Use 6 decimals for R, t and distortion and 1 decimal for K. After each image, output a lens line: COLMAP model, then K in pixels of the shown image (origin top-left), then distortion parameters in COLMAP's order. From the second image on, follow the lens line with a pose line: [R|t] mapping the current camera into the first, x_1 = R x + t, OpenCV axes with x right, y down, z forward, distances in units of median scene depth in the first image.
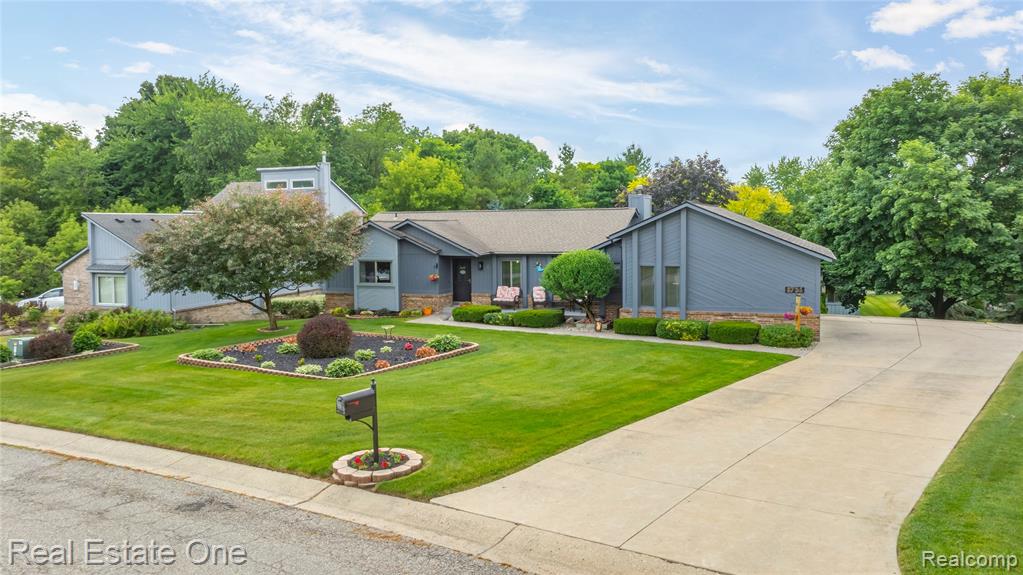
lens RADIAL K [[729.0, 0, 507.1], [0, 729.0, 284.2], [0, 0, 1]] dist [-0.004942, 0.001651]
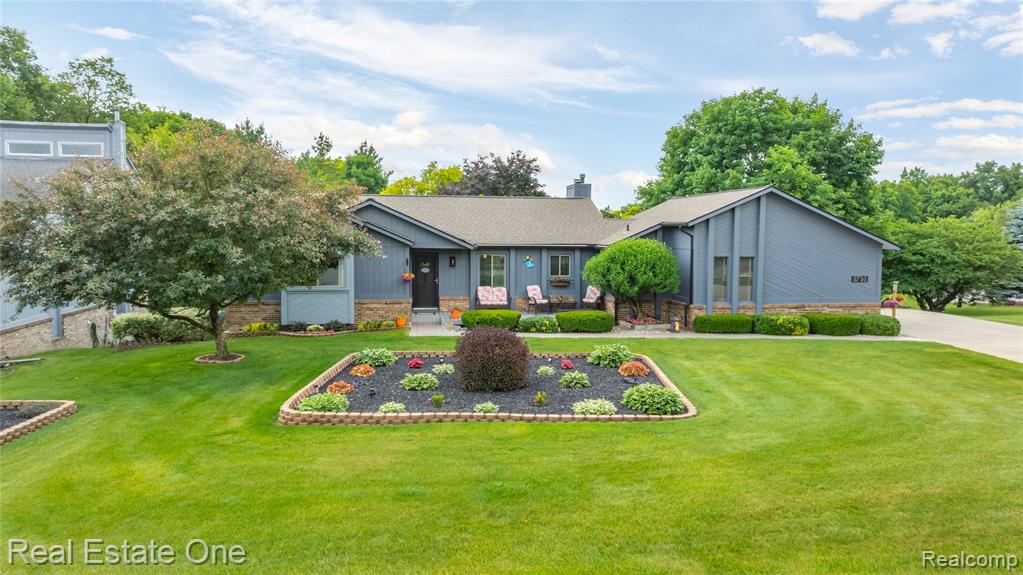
lens RADIAL K [[729.0, 0, 507.1], [0, 729.0, 284.2], [0, 0, 1]] dist [-0.004942, 0.001651]
pose [[0.860286, -0.018725, 0.509468, -0.403300], [0.026486, 0.999617, -0.007986, 0.007545], [-0.509124, 0.020364, 0.860453, 0.294224]]
